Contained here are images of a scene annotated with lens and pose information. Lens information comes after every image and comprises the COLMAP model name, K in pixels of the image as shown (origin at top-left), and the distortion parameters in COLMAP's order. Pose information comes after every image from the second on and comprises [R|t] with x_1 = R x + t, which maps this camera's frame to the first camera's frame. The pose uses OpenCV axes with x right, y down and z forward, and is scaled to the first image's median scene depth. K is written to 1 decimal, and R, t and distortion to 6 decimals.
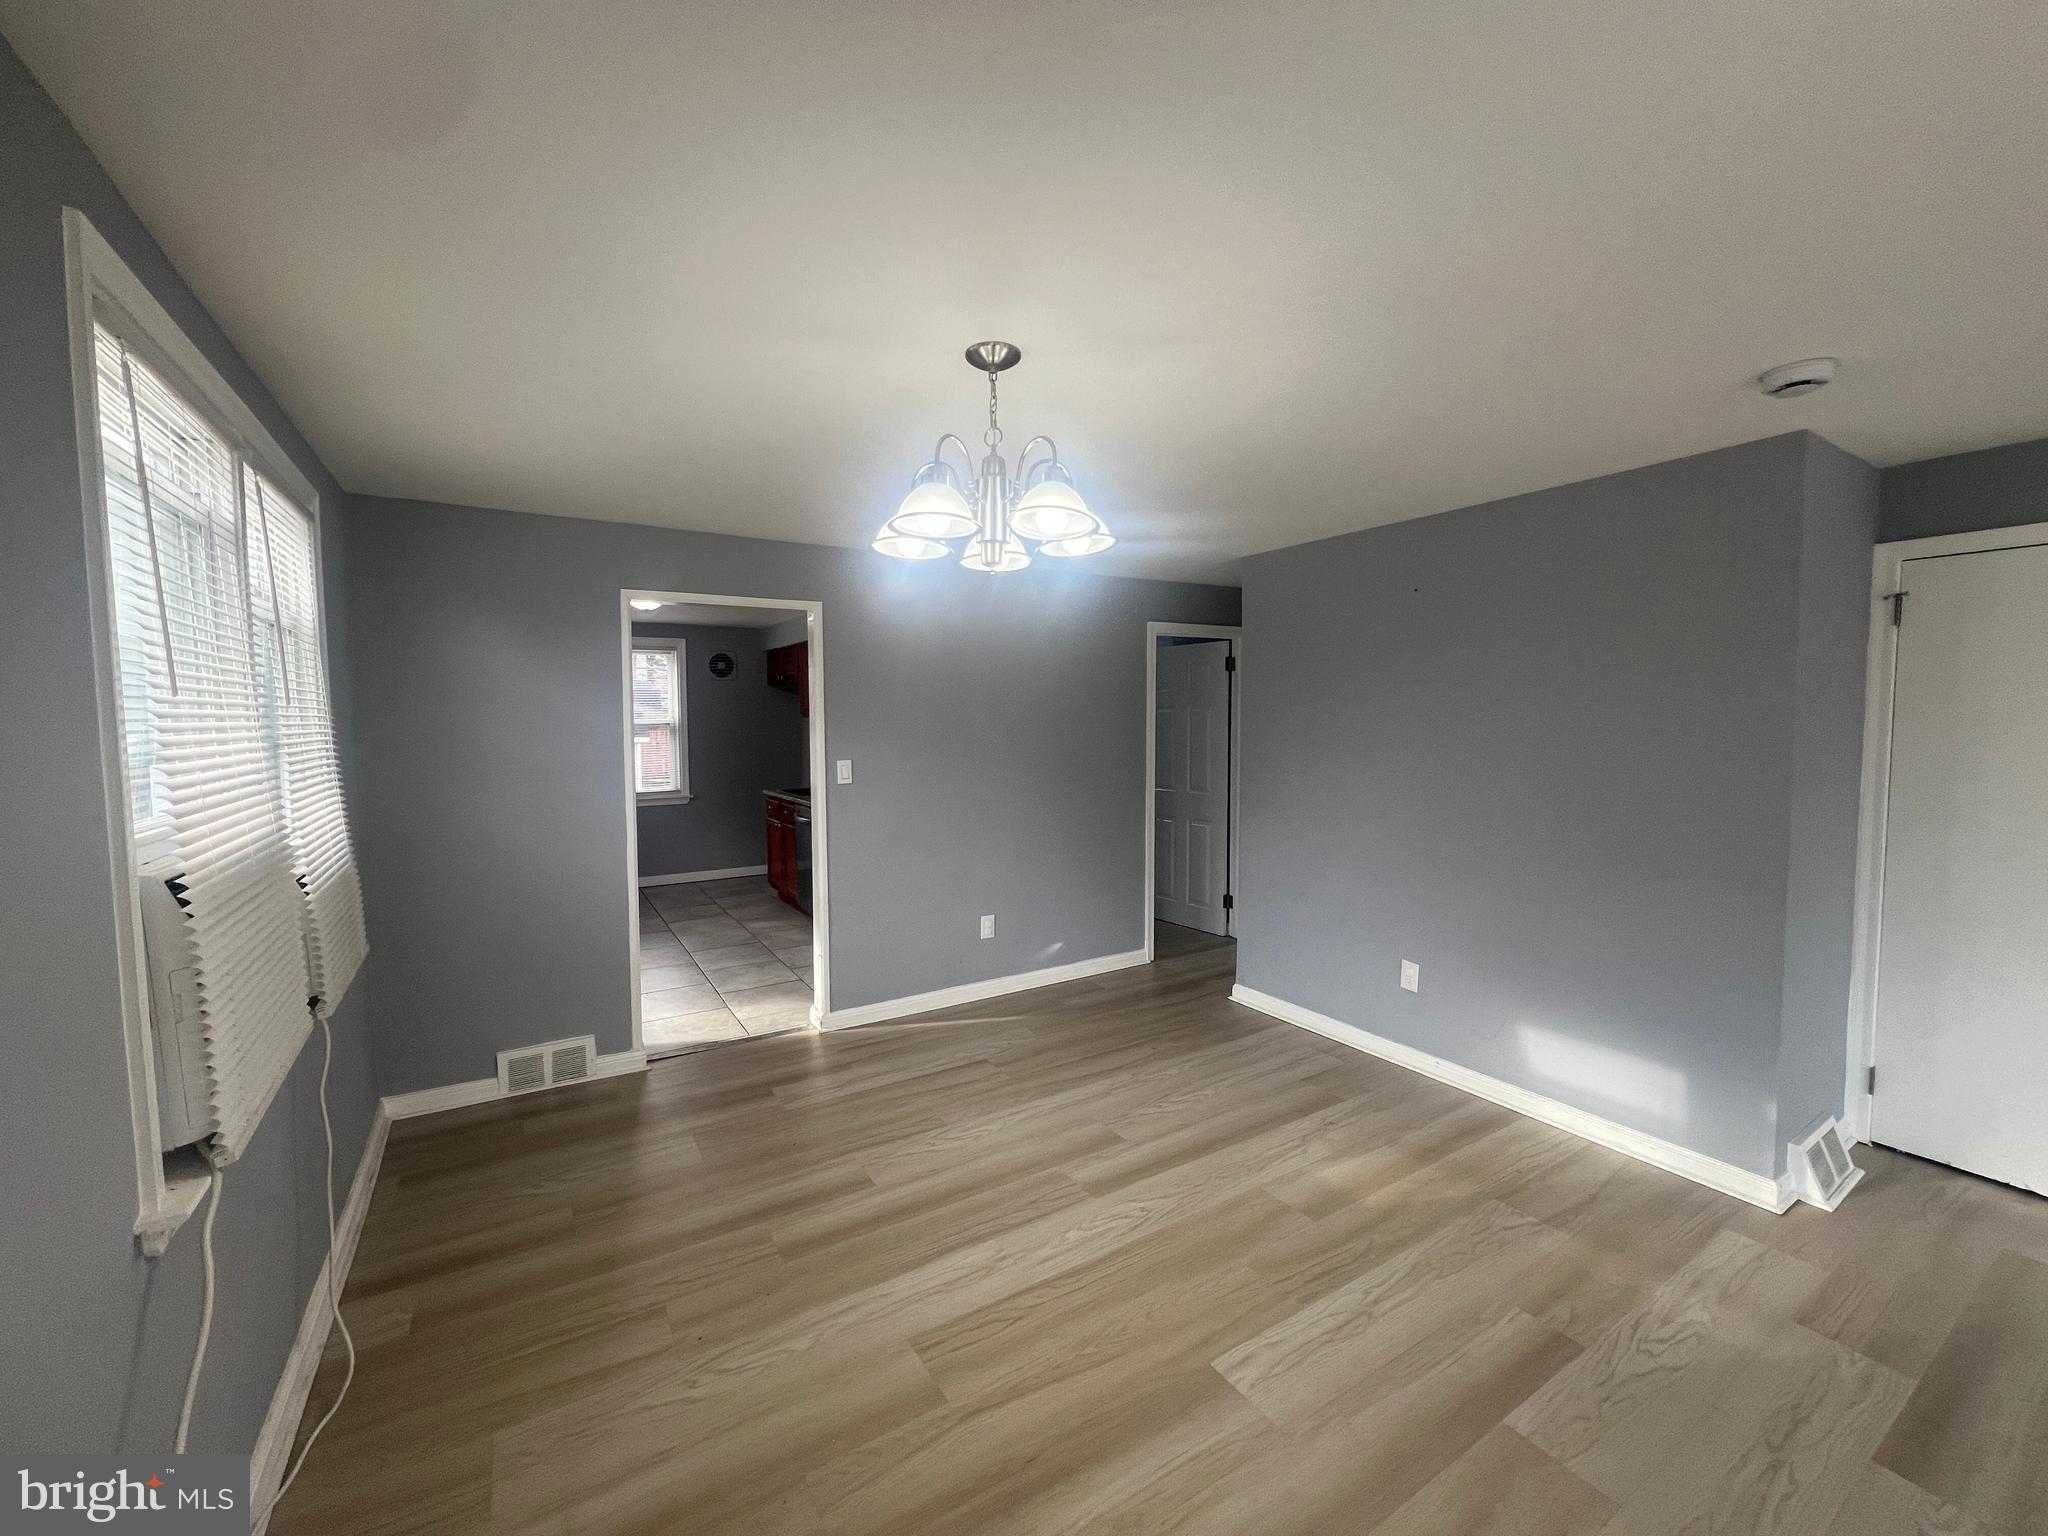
lens RADIAL K [[816.6, 0, 1020.0], [0, 816.6, 762.9], [0, 0, 1]] dist [-0.001661, 0.000017]
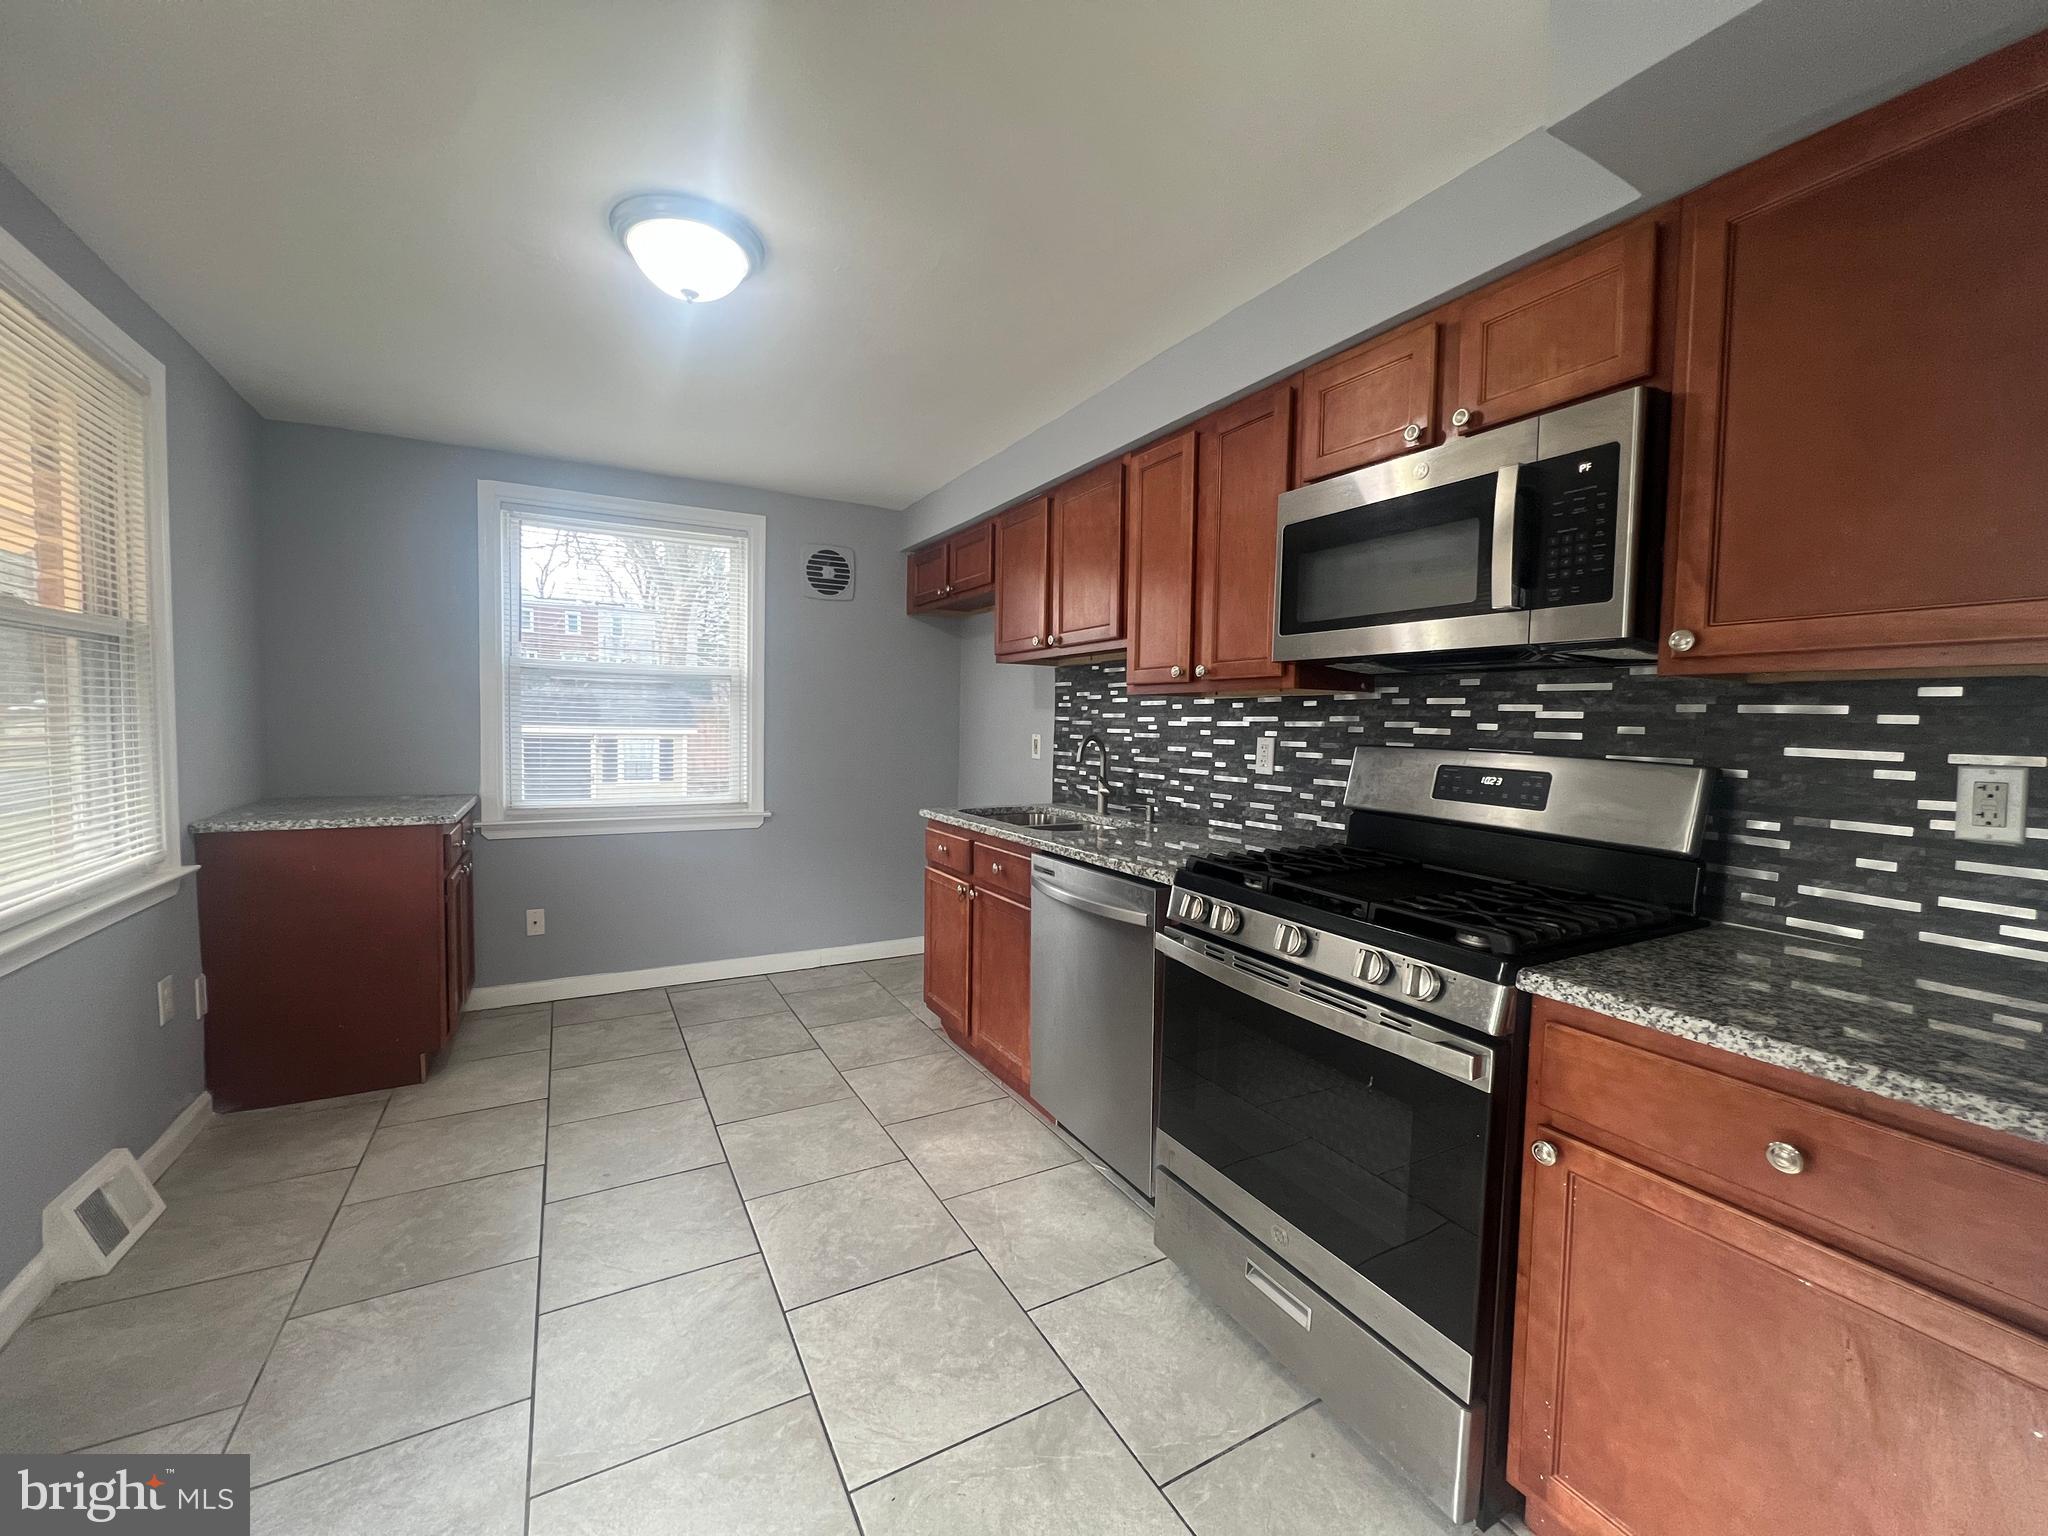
lens RADIAL K [[816.6, 0, 1020.0], [0, 816.6, 762.9], [0, 0, 1]] dist [-0.001661, 0.000017]
pose [[0.998448, 0.025459, -0.049535, -0.534353], [-0.025941, 0.999622, -0.009125, 0.020897], [0.049284, 0.010396, 0.998731, 1.196915]]
